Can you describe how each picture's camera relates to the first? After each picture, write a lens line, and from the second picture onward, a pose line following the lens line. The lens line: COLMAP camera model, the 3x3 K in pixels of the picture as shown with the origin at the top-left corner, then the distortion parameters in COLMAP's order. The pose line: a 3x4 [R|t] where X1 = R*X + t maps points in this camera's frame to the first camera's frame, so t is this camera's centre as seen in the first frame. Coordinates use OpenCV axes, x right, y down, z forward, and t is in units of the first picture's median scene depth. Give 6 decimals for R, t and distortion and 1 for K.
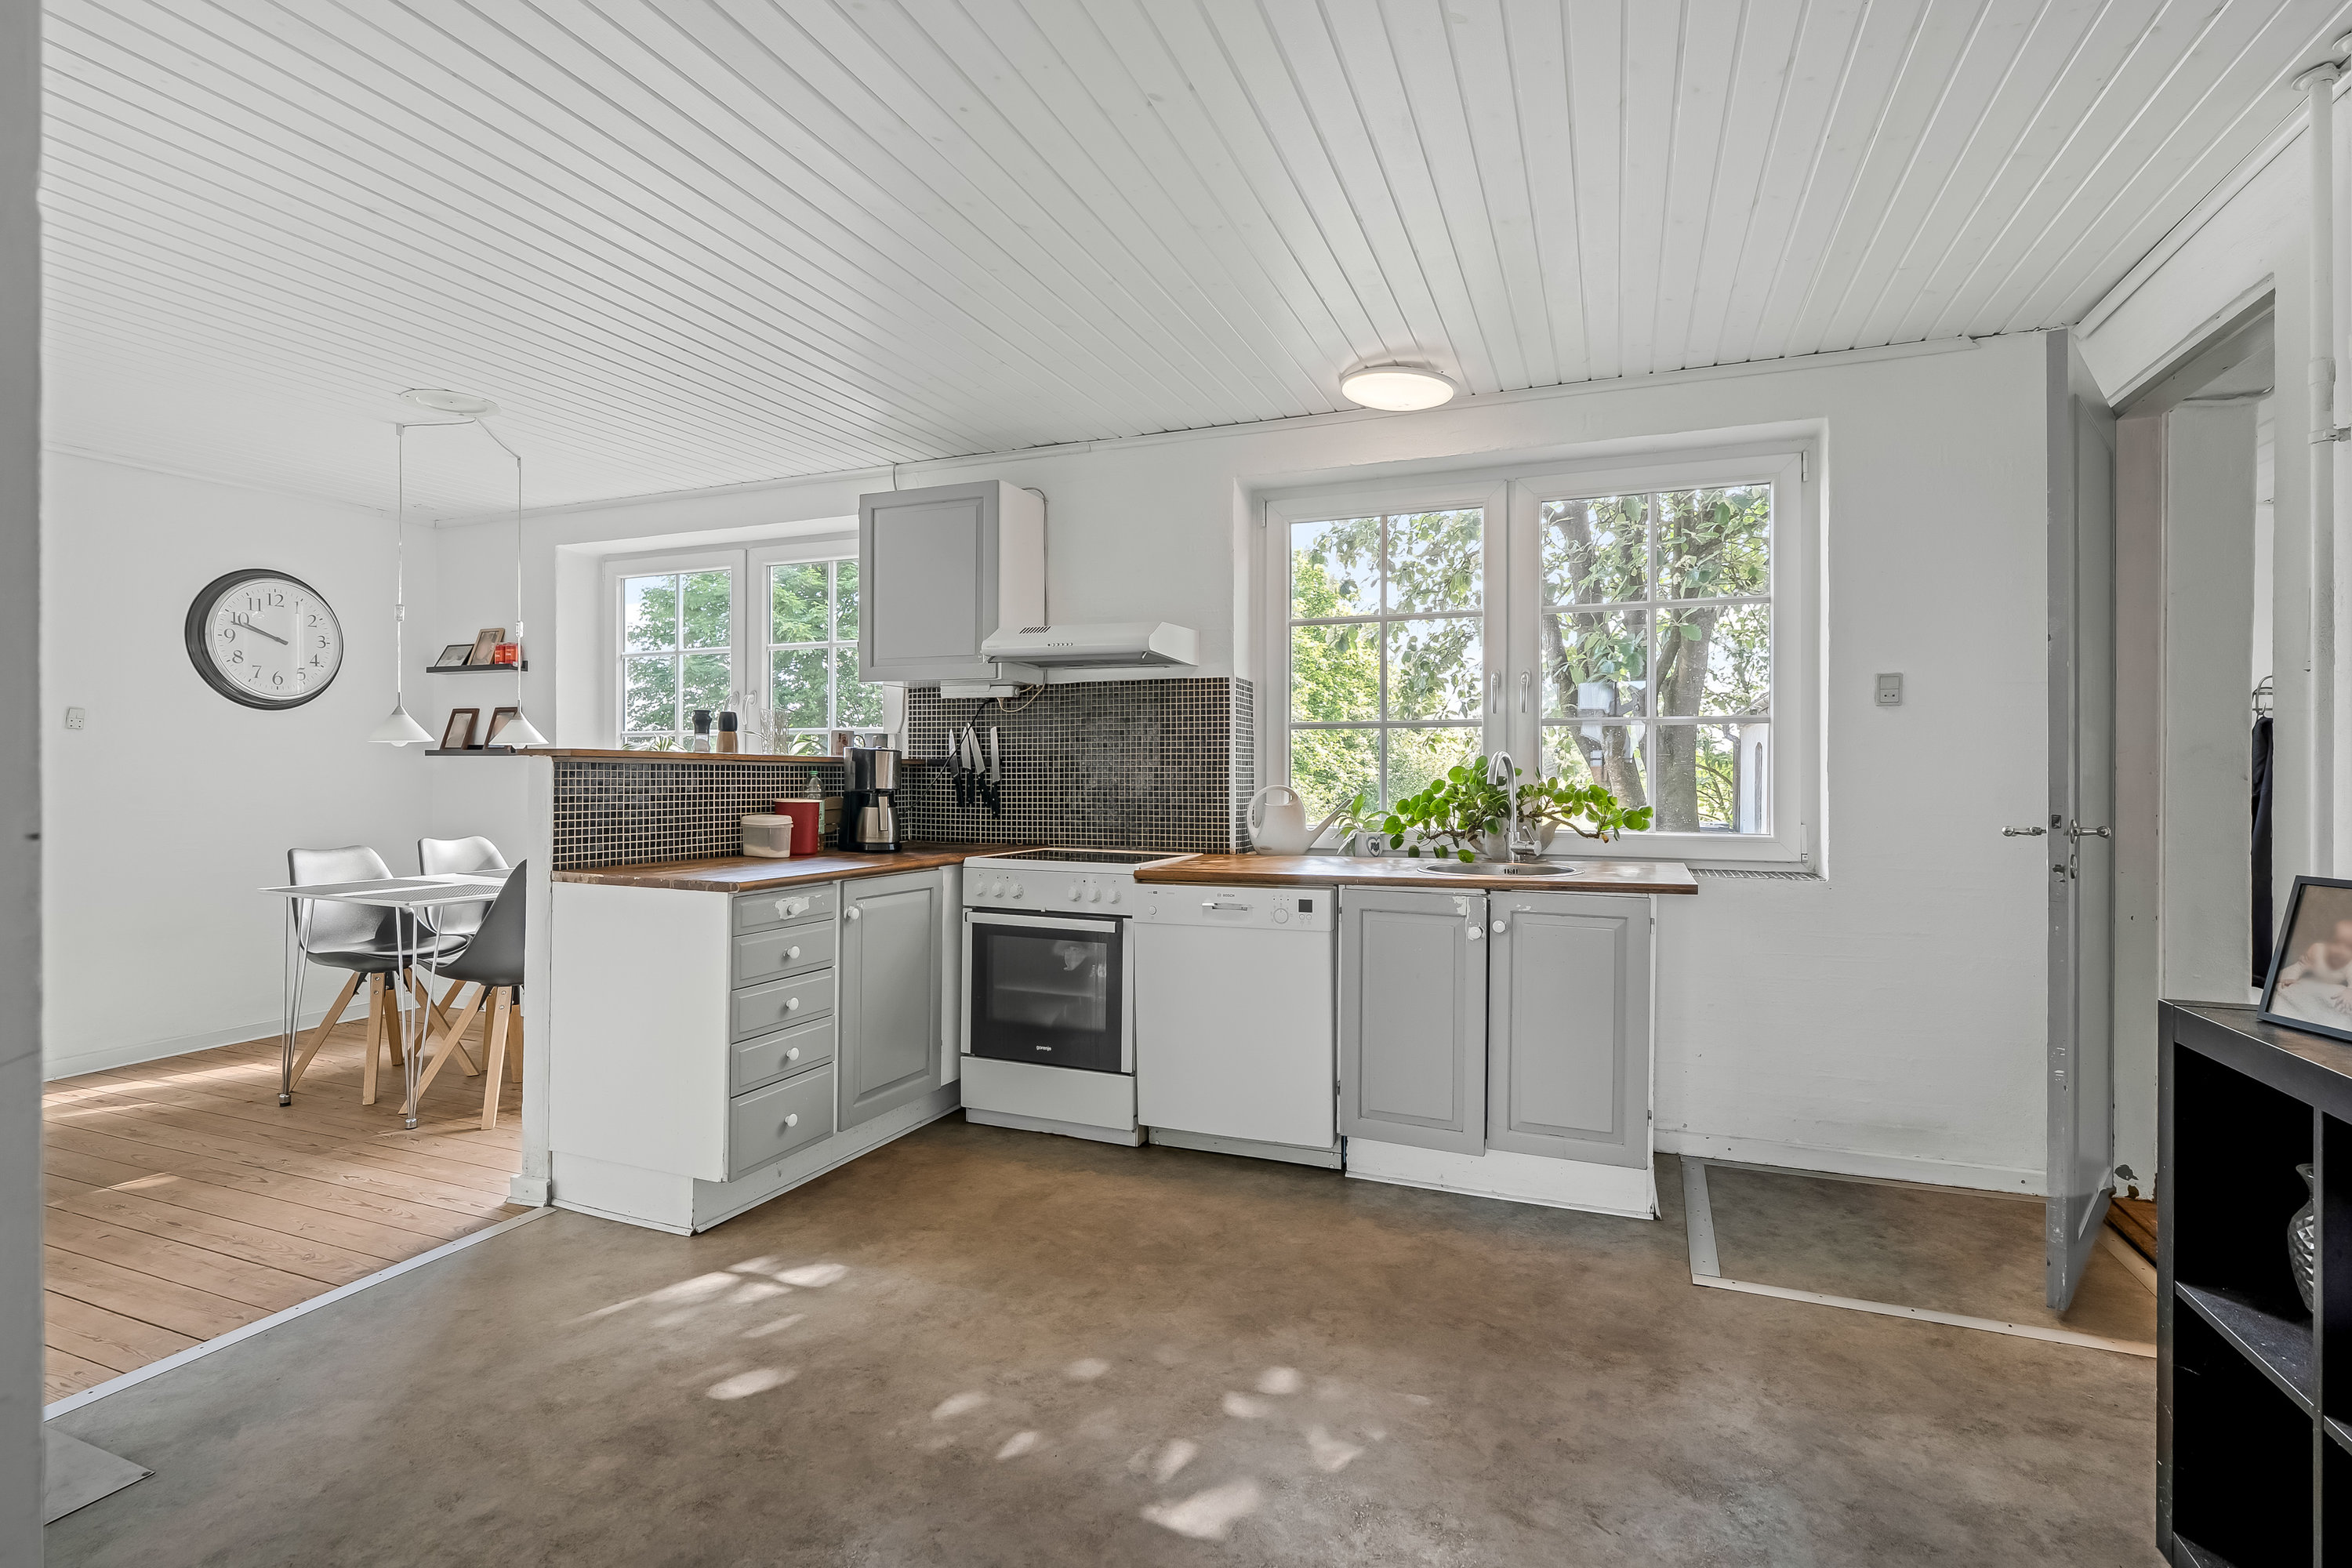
lens RADIAL K [[1115.6, 0, 1189.6], [0, 1115.6, 764.1], [0, 0, 1]] dist [-0.008557, 0.001363]
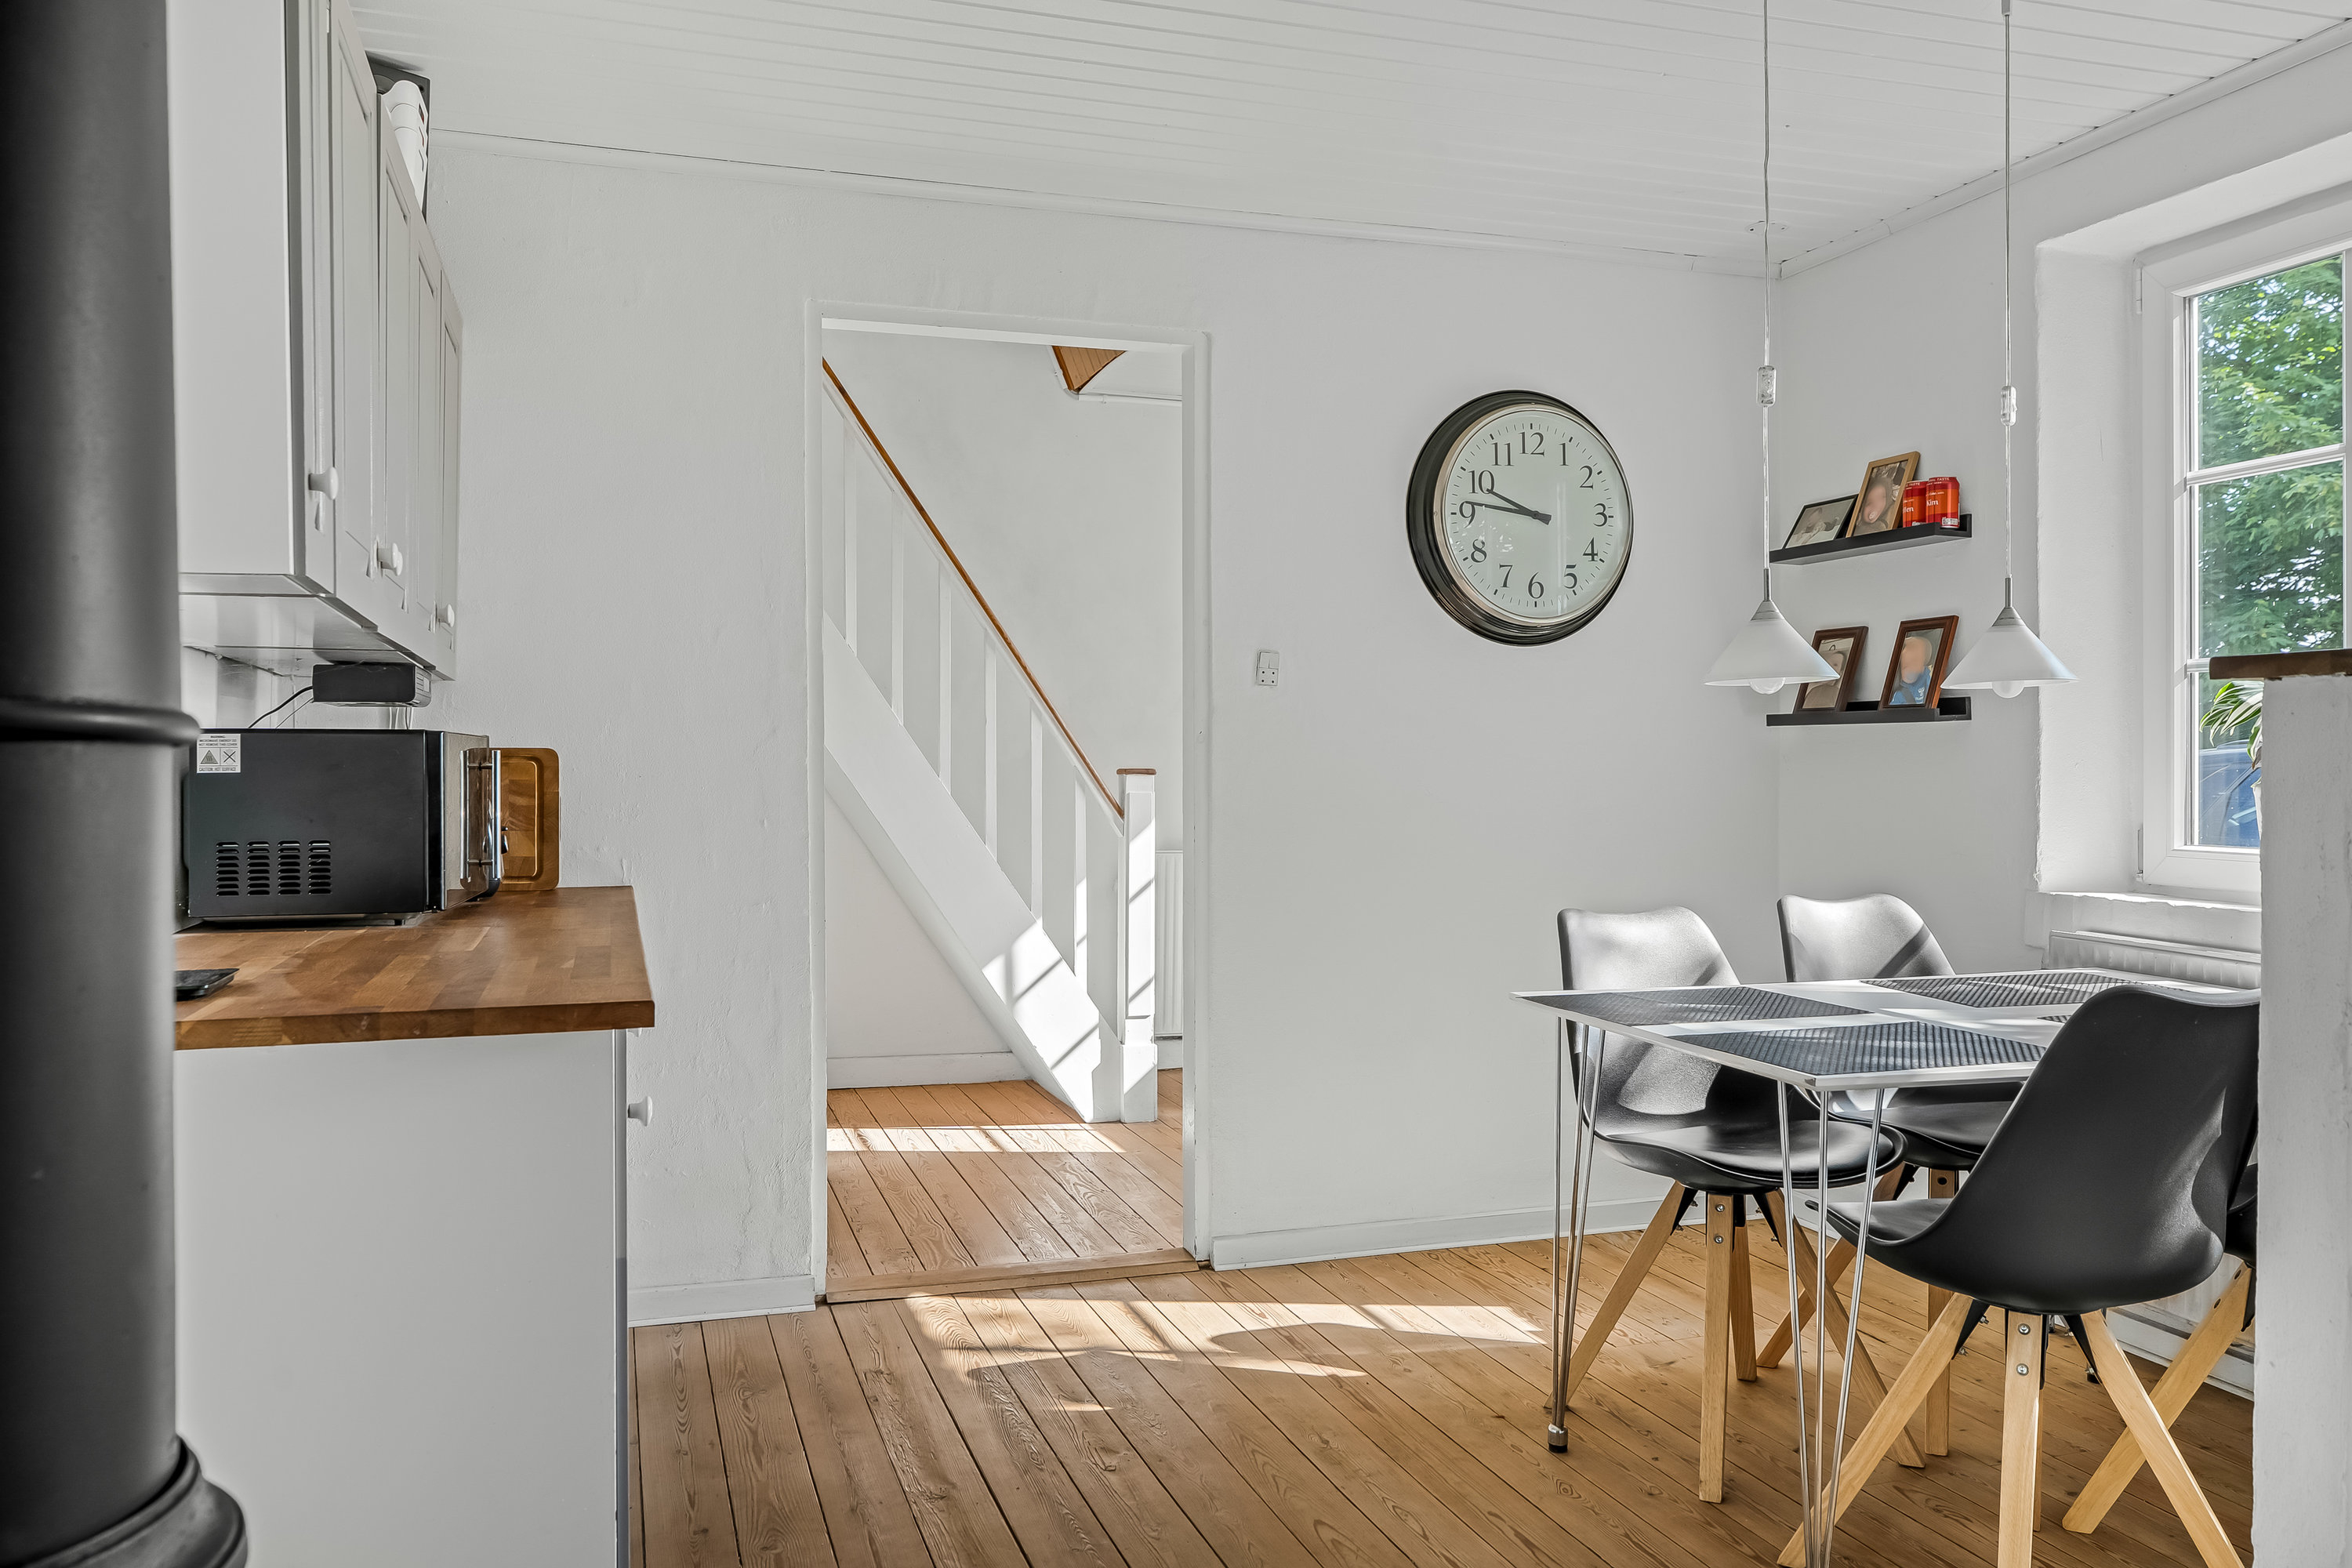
lens RADIAL K [[1716.2, 0, 1166.0], [0, 1716.2, 772.2], [0, 0, 1]] dist [0.005850, 0.001819]
pose [[0.626361, 0.001356, -0.779532, -0.362303], [0.007426, 0.999943, 0.007706, 0.008204], [0.779498, -0.010616, 0.626315, 0.428733]]
